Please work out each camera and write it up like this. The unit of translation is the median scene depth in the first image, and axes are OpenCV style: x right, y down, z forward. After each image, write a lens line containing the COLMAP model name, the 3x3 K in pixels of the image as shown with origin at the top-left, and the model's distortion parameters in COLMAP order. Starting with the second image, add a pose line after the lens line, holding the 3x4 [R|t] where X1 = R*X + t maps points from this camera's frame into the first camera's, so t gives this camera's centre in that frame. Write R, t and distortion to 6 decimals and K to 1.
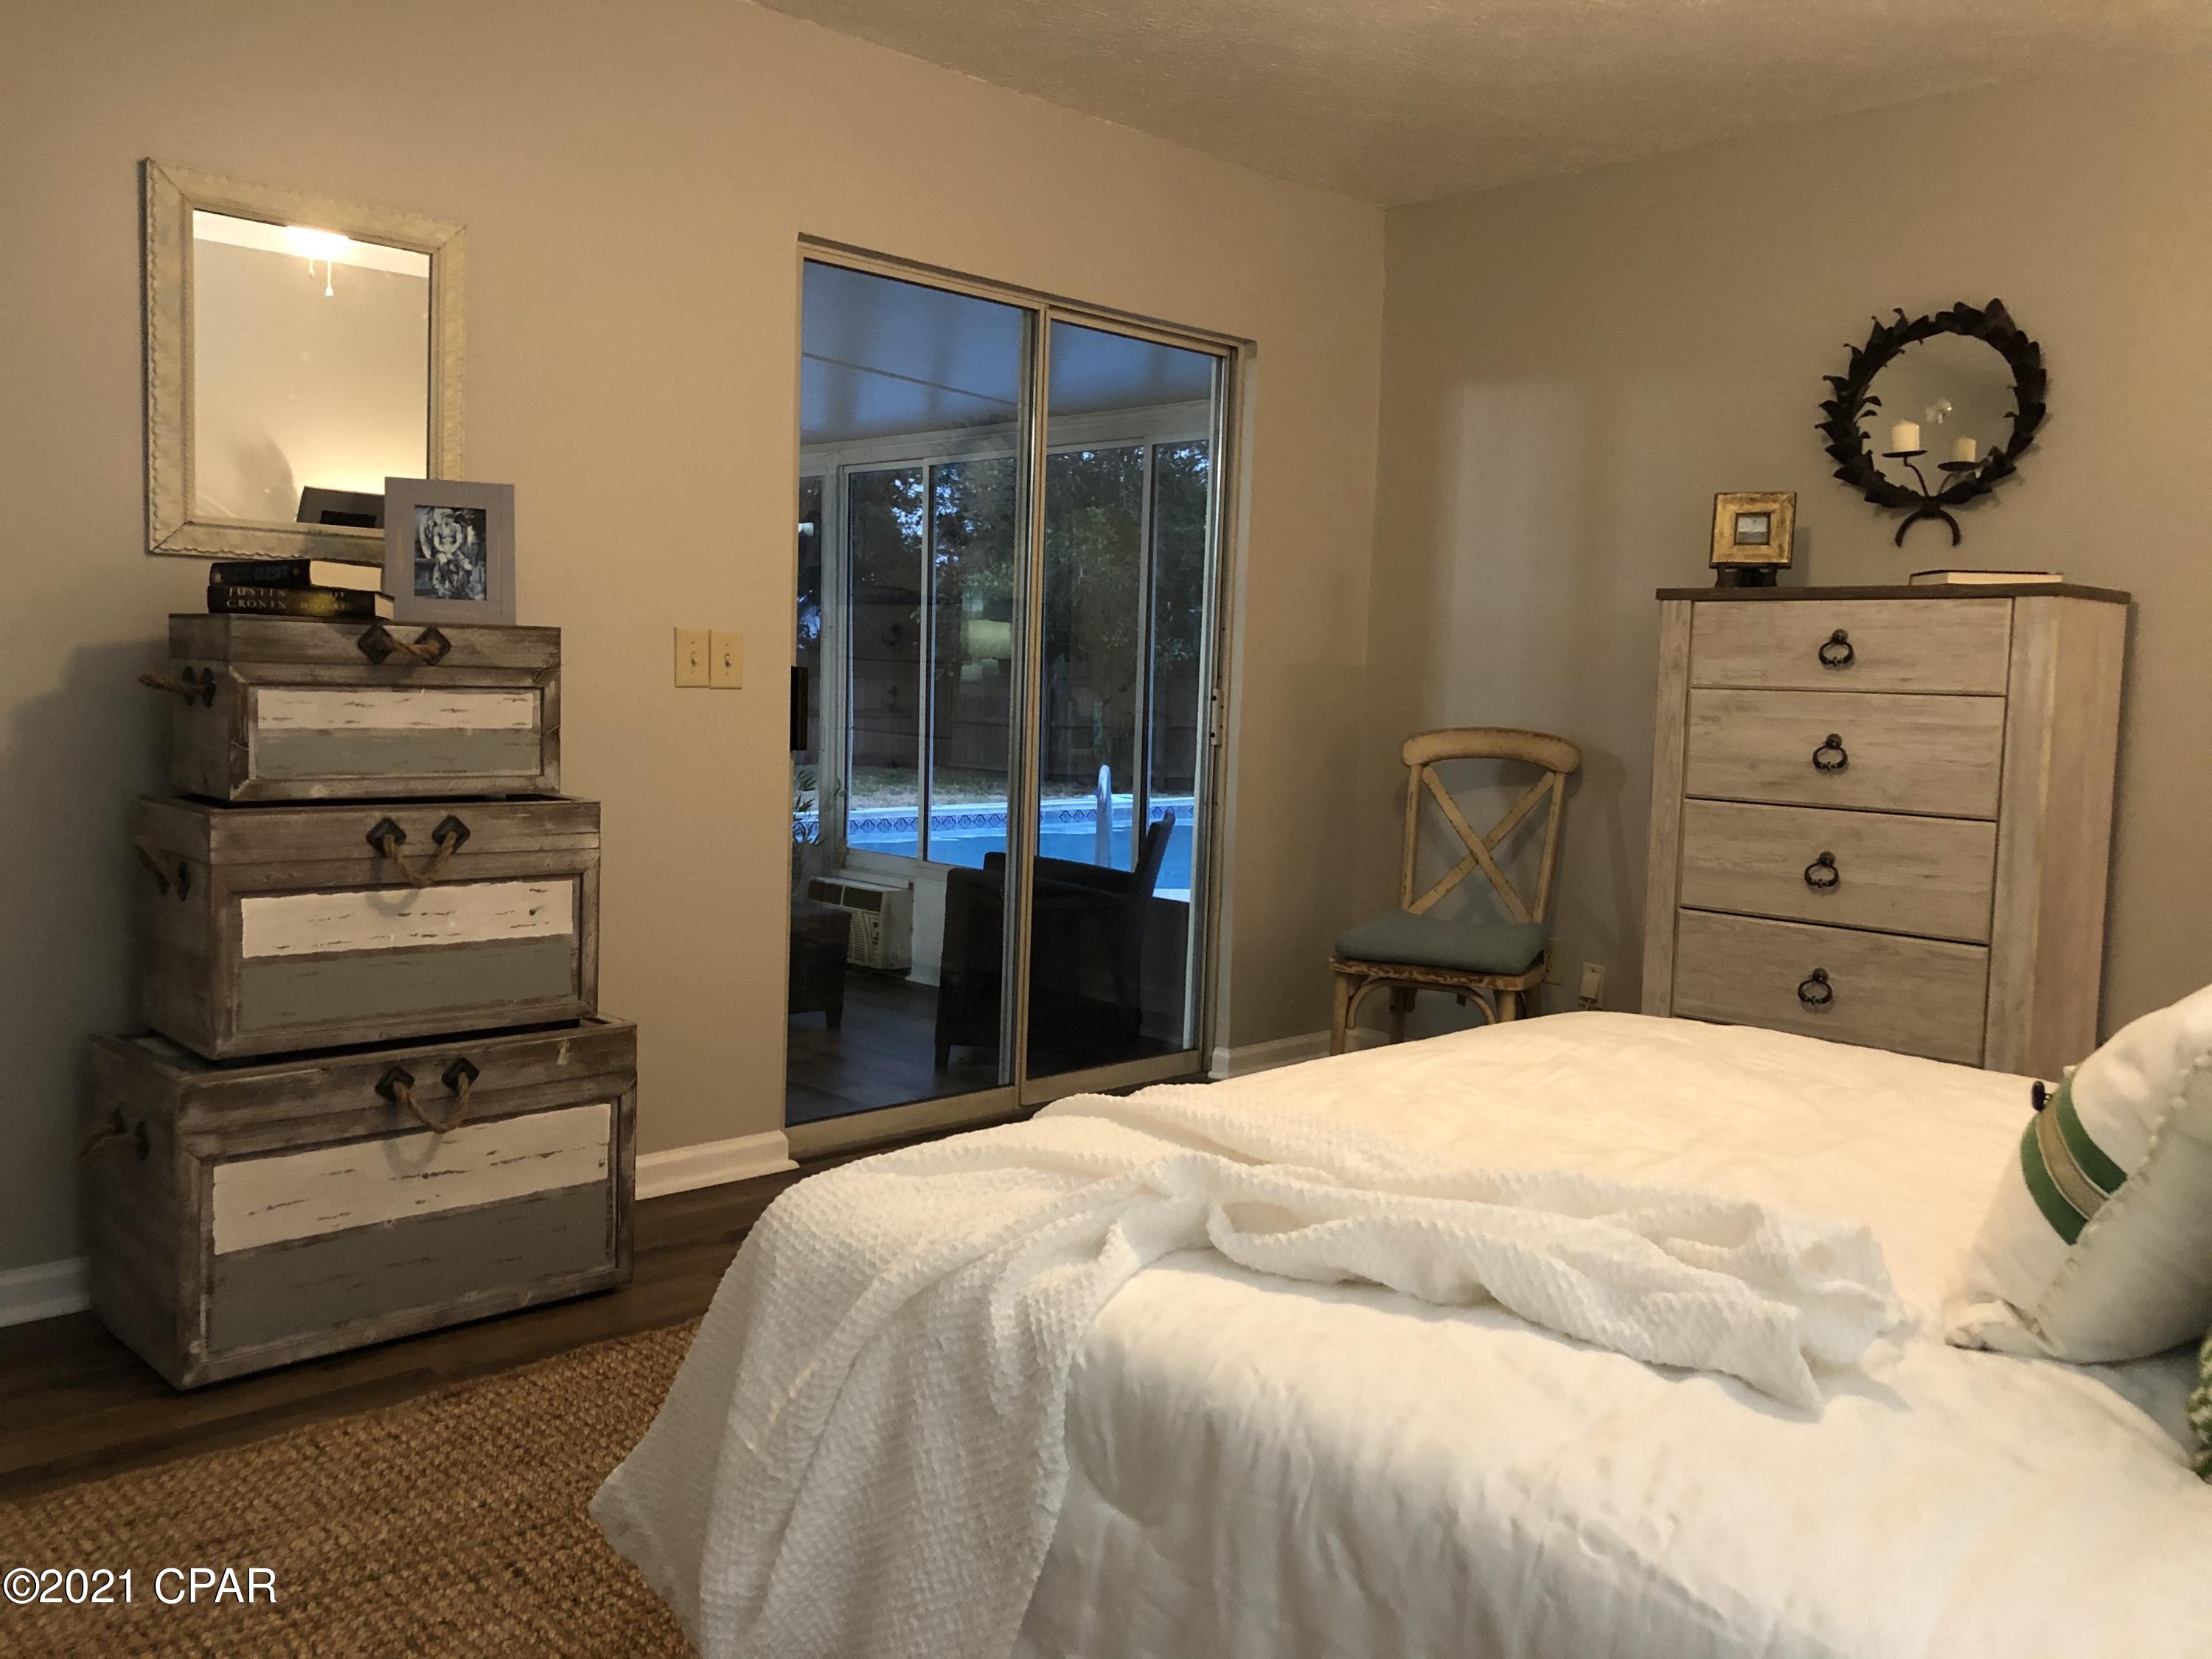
lens RADIAL K [[1797.3, 0, 1106.0], [0, 1797.3, 829.5], [0, 0, 1]] dist [0.001581, 0.010556]
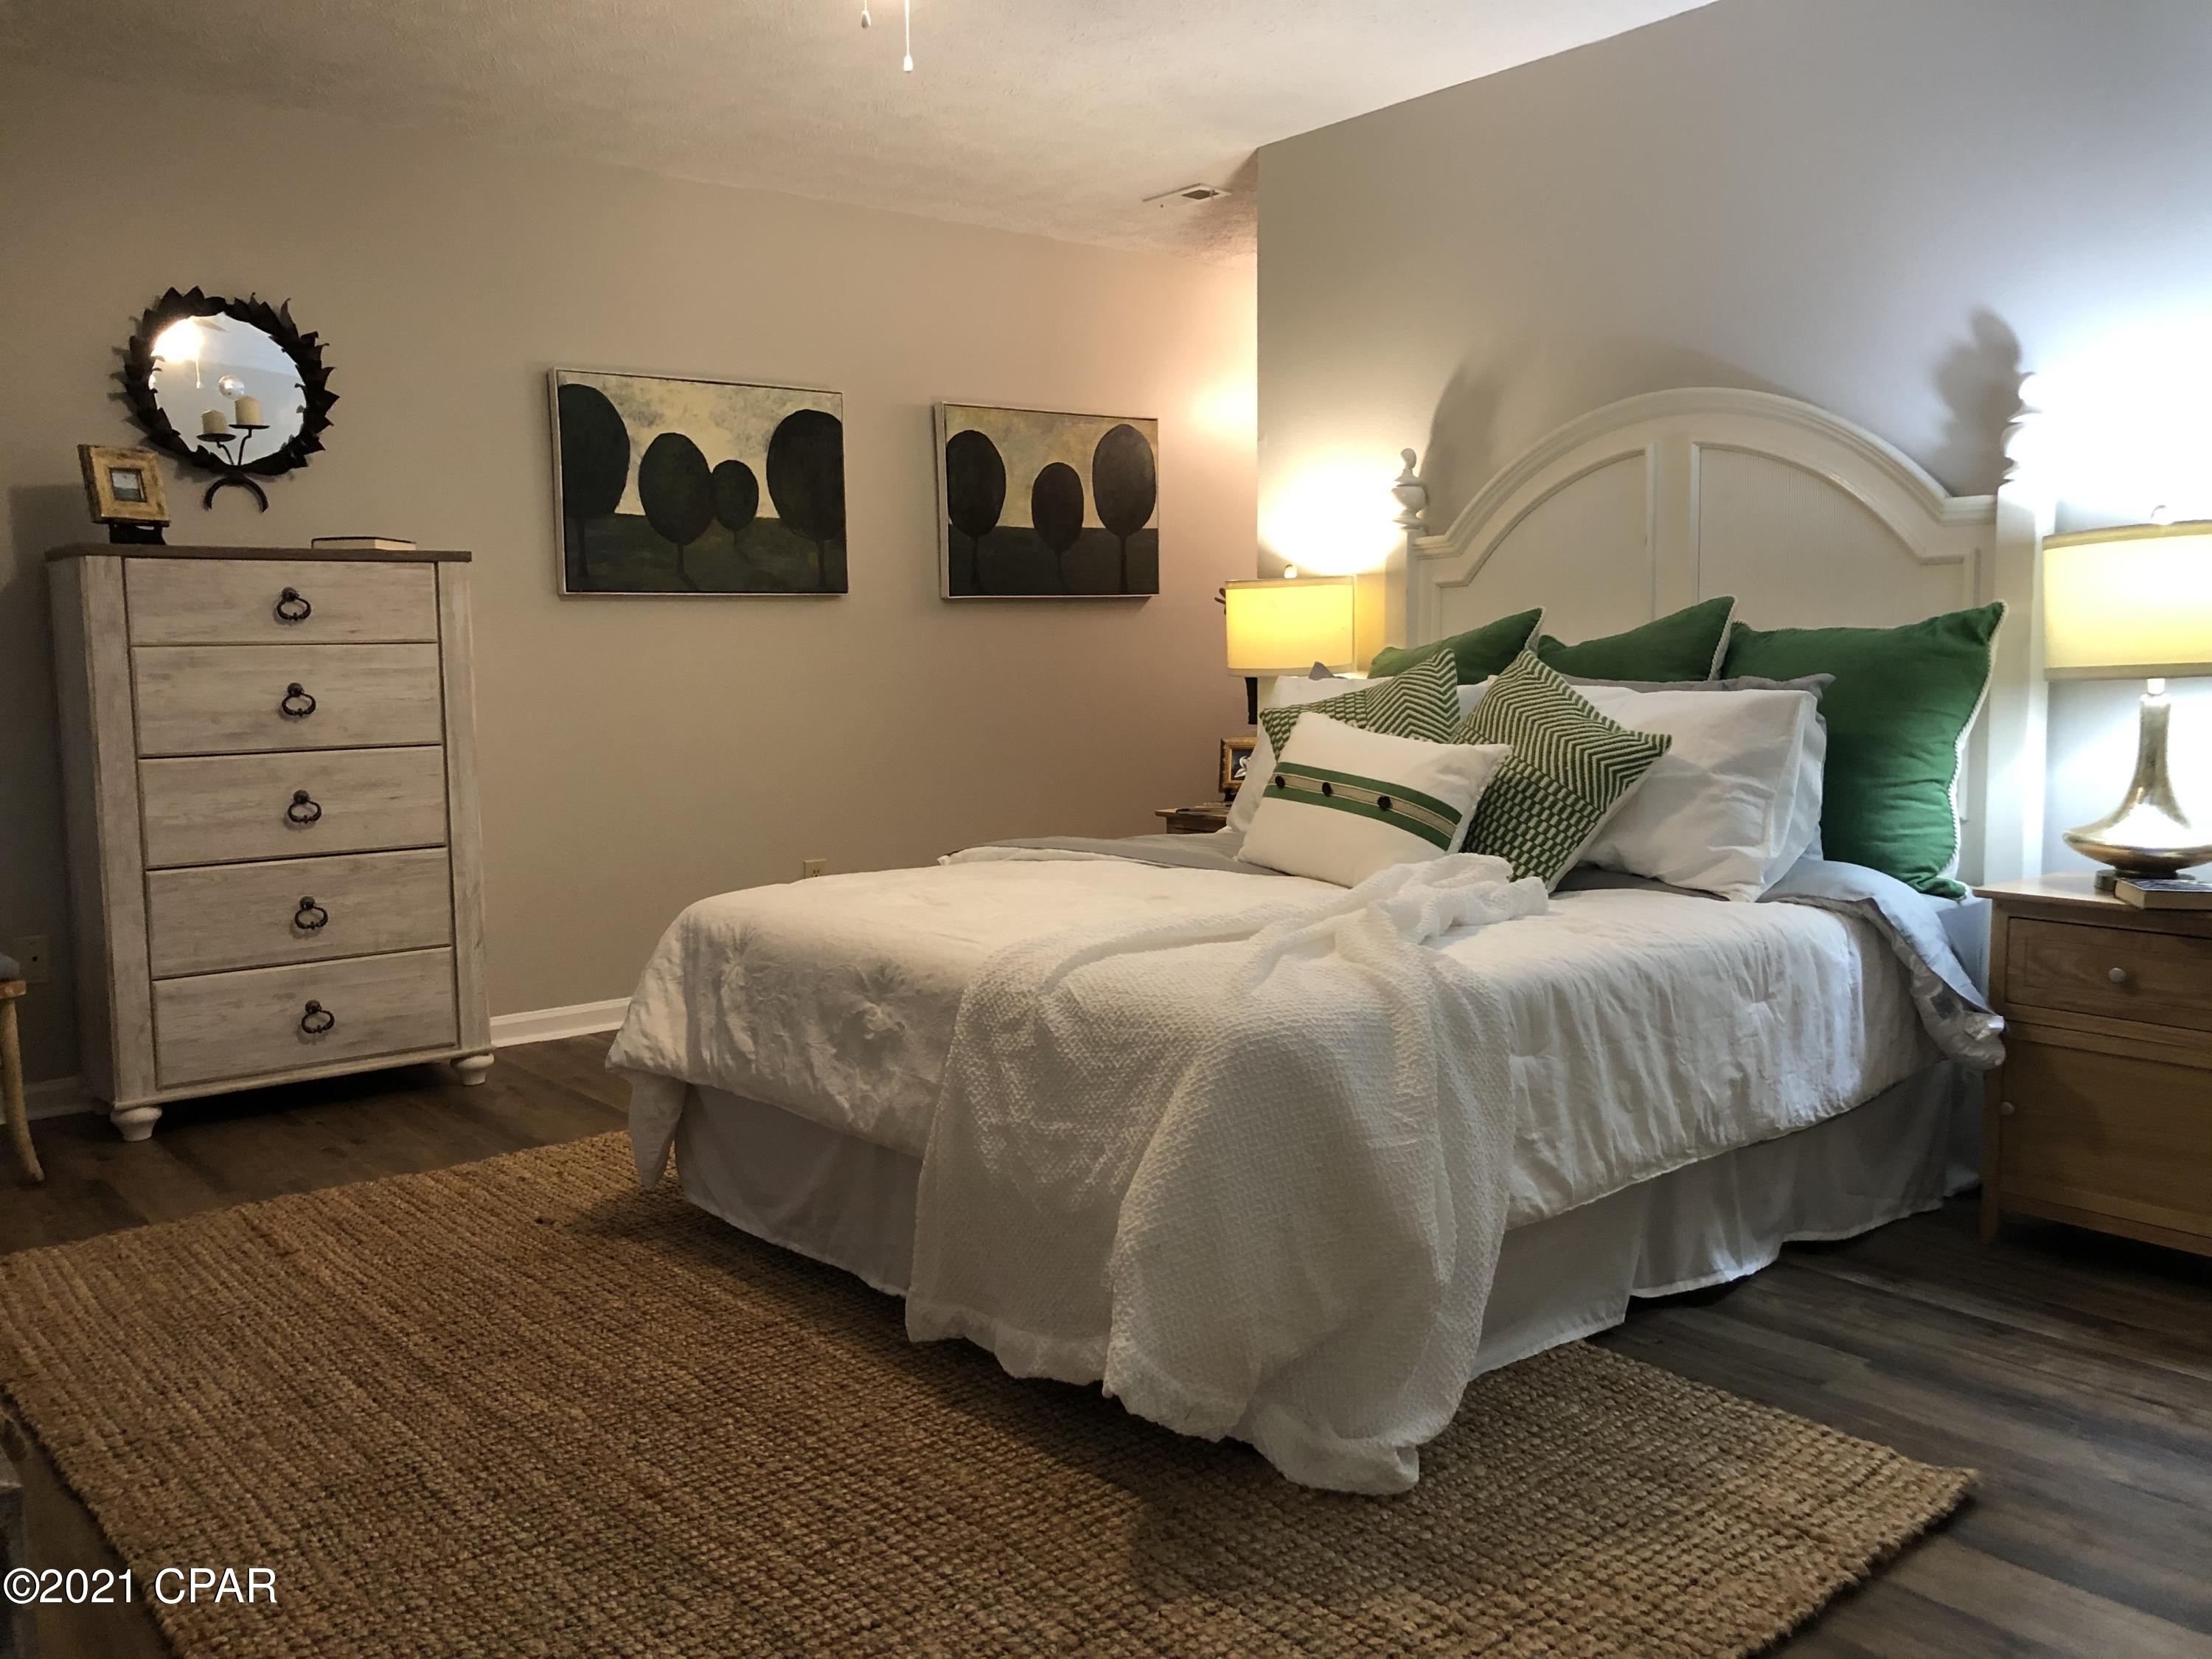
lens RADIAL K [[1797.3, 0, 1106.0], [0, 1797.3, 829.5], [0, 0, 1]] dist [0.001581, 0.010556]
pose [[0.065946, -0.129004, 0.989449, -0.641361], [0.106934, 0.986810, 0.121533, -0.044050], [-0.992077, 0.097791, 0.078871, 0.420130]]
